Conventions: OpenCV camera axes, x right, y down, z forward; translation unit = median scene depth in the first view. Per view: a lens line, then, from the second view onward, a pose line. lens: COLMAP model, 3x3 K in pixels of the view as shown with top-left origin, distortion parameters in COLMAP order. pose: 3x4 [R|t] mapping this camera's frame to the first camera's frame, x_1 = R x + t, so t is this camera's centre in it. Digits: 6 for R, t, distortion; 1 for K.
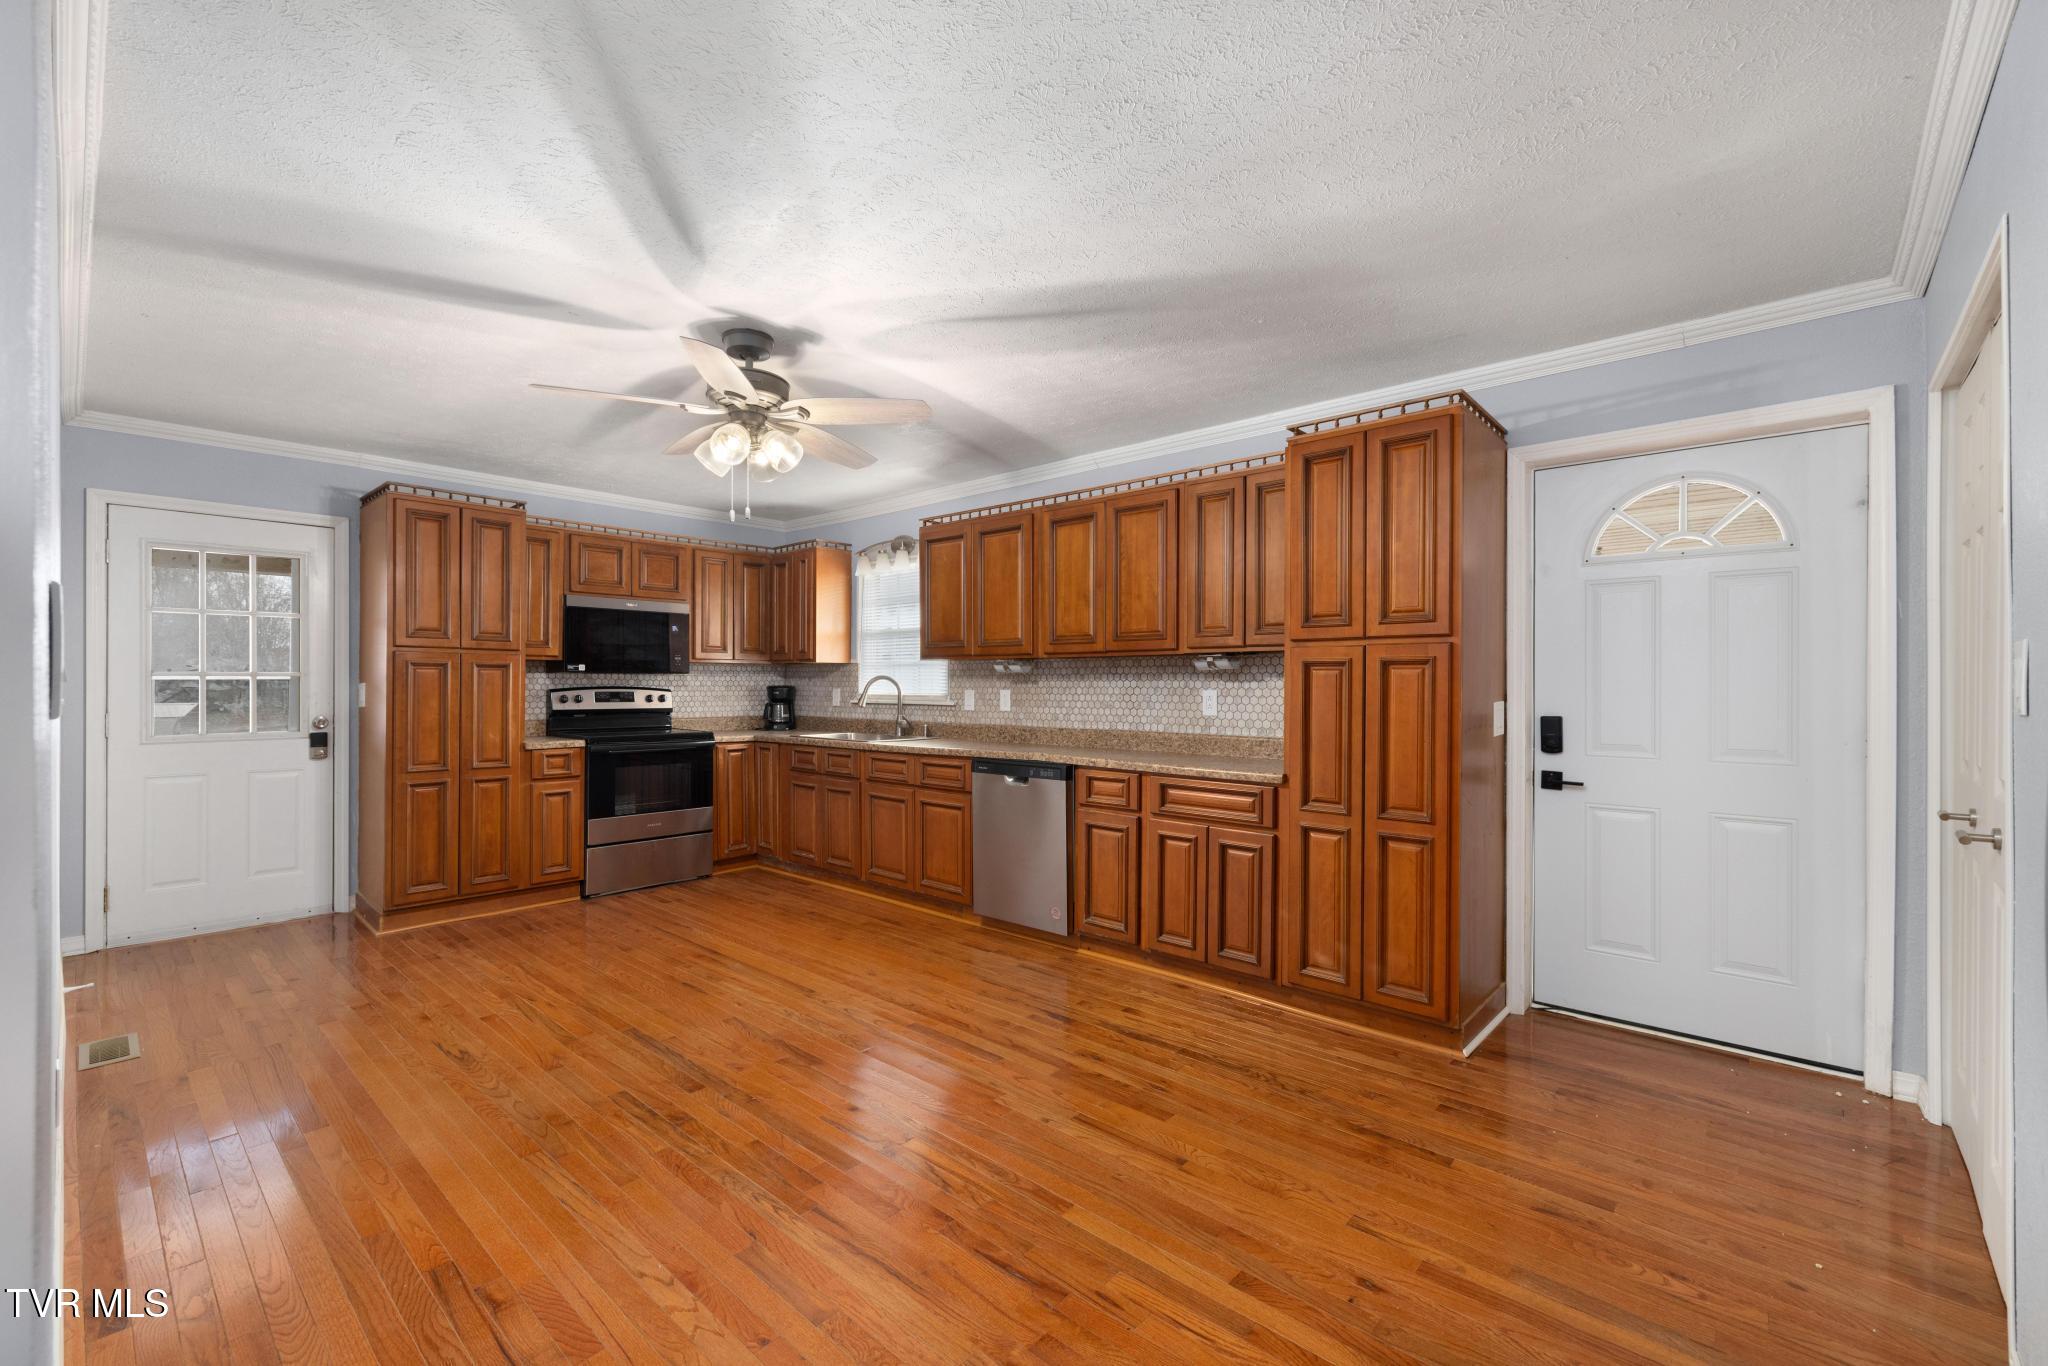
lens RADIAL K [[860.8, 0, 1024.0], [0, 860.8, 683.0], [0, 0, 1]] dist [0.000285, 0.000246]
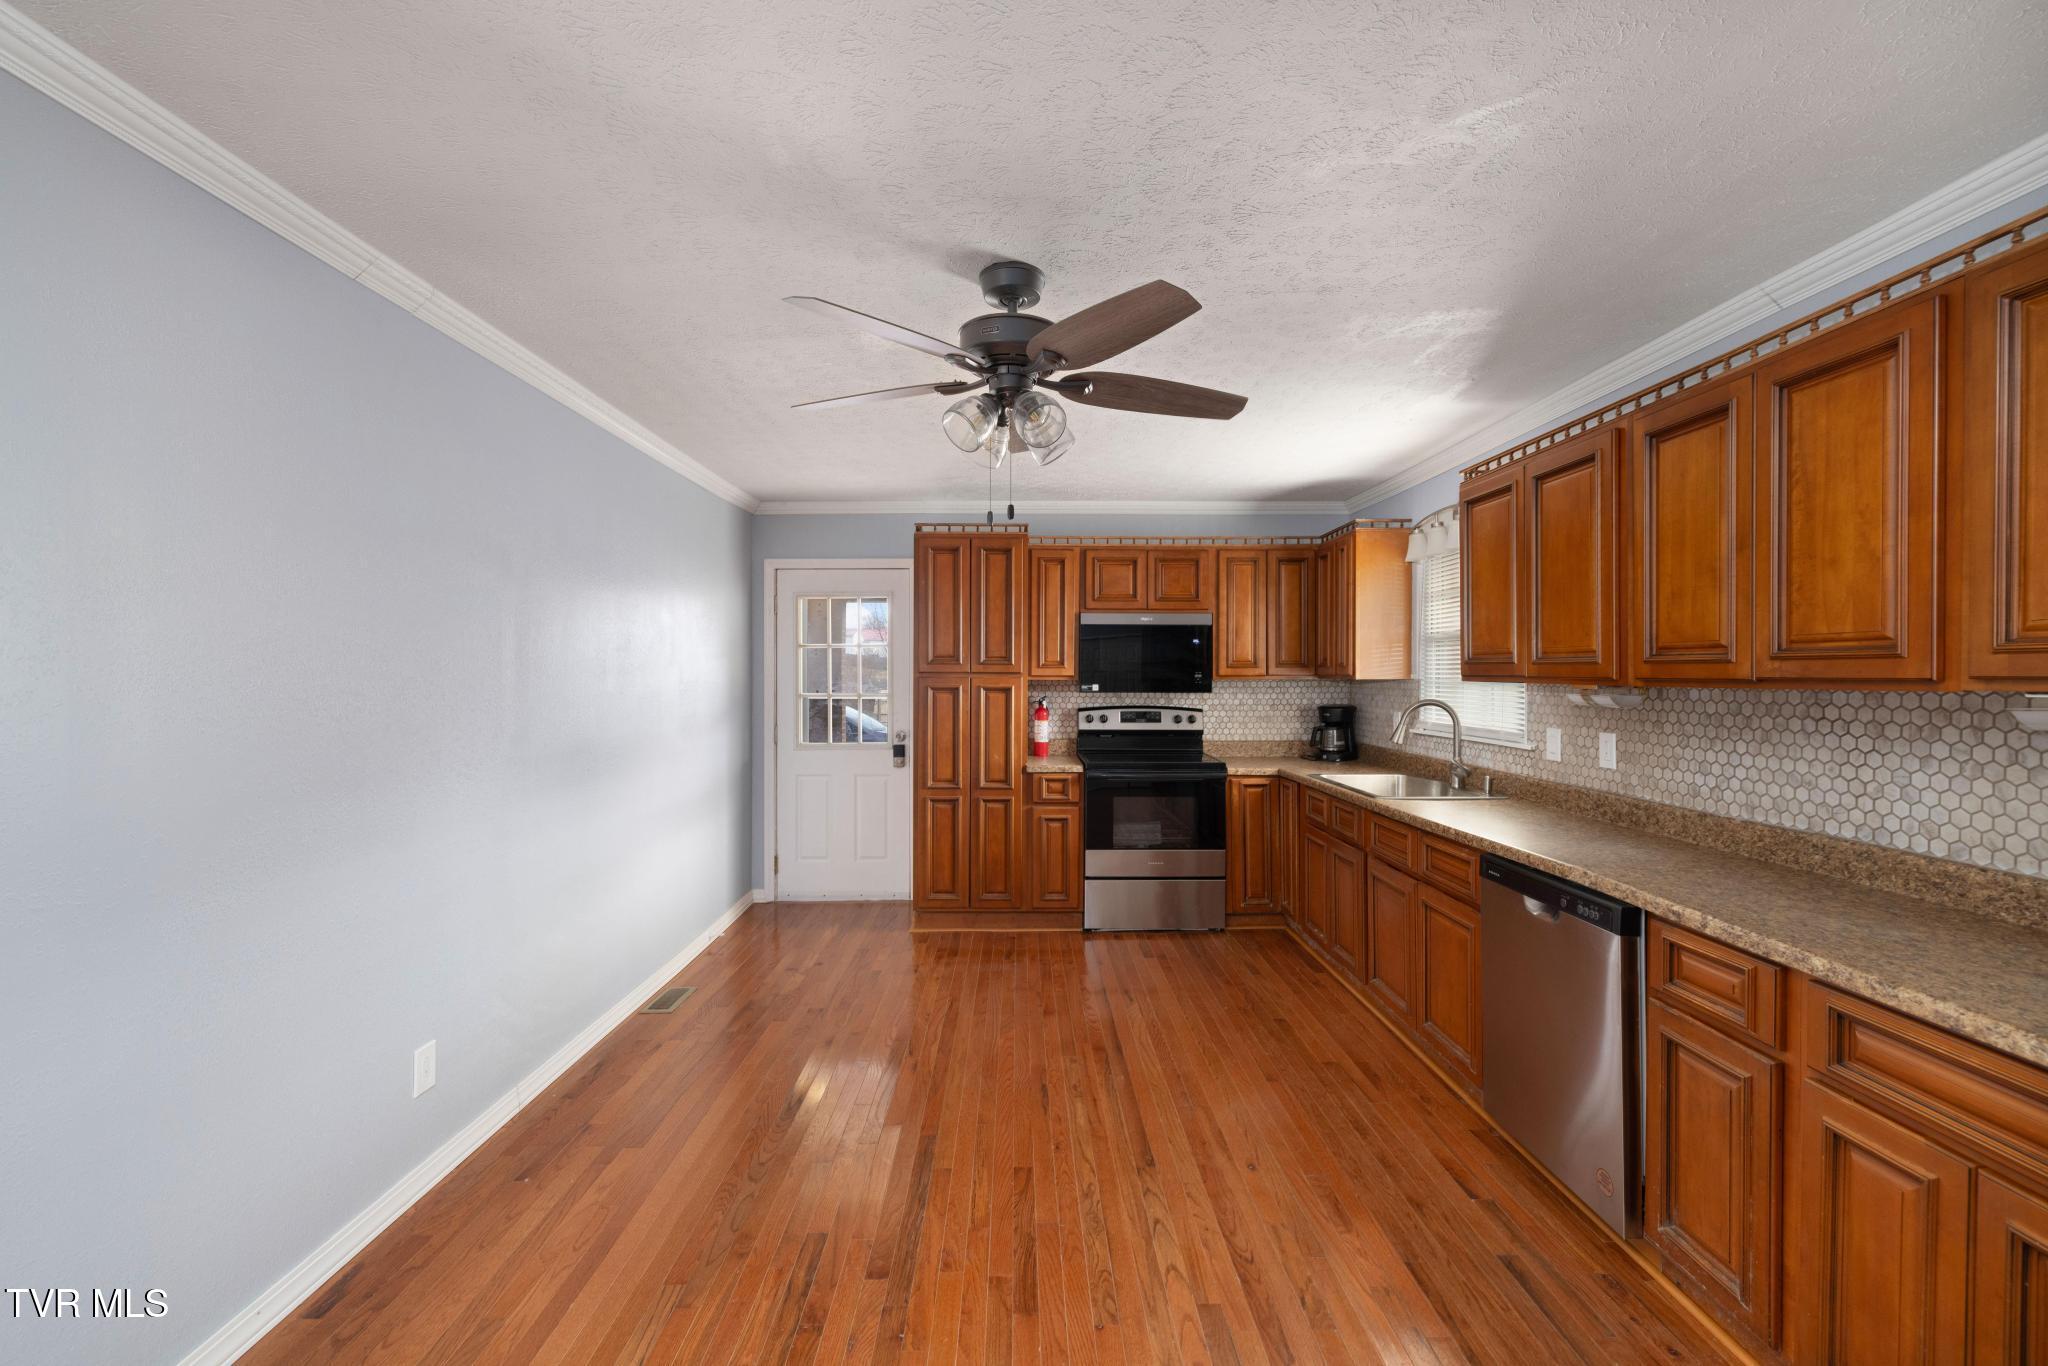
lens RADIAL K [[857.2, 0, 1028.0], [0, 857.2, 677.0], [0, 0, 1]] dist [0.001017, 0.000349]
pose [[0.678436, 0.000276, -0.734660, 0.158233], [0.002266, 0.999994, 0.002469, -0.036893], [0.734656, -0.003340, 0.678431, 0.337339]]
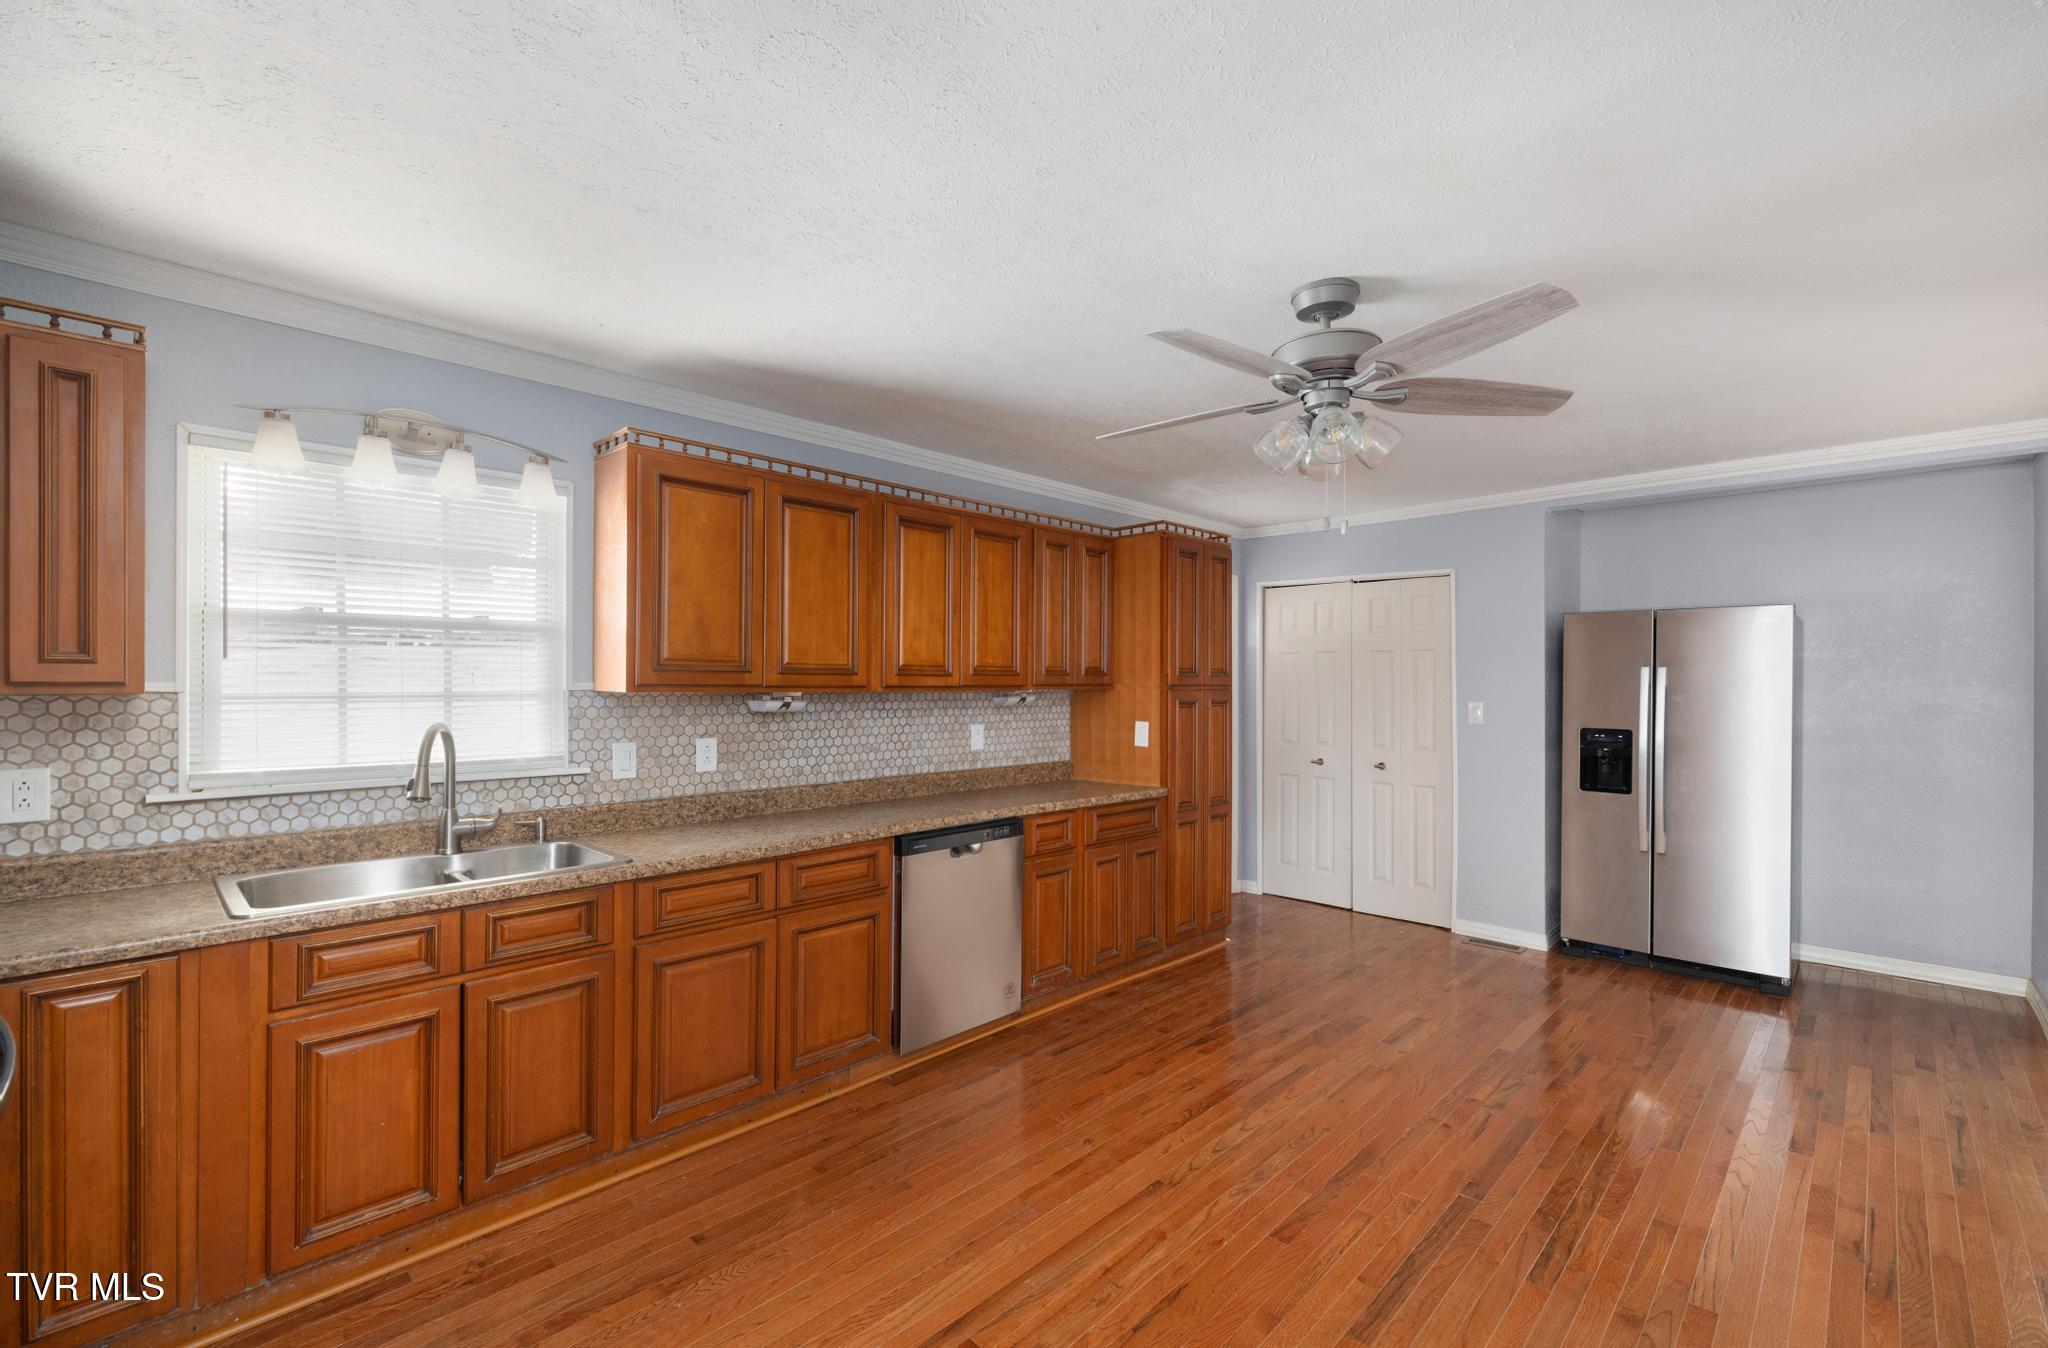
lens RADIAL K [[881.2, 0, 1034.5], [0, 881.2, 681.5], [0, 0, 1]] dist [-0.000899, -0.000574]
pose [[0.033537, -0.000138, 0.999437, -0.737287], [-0.002500, 0.999997, 0.000222, -0.038478], [-0.999434, -0.002507, 0.033537, 0.821166]]
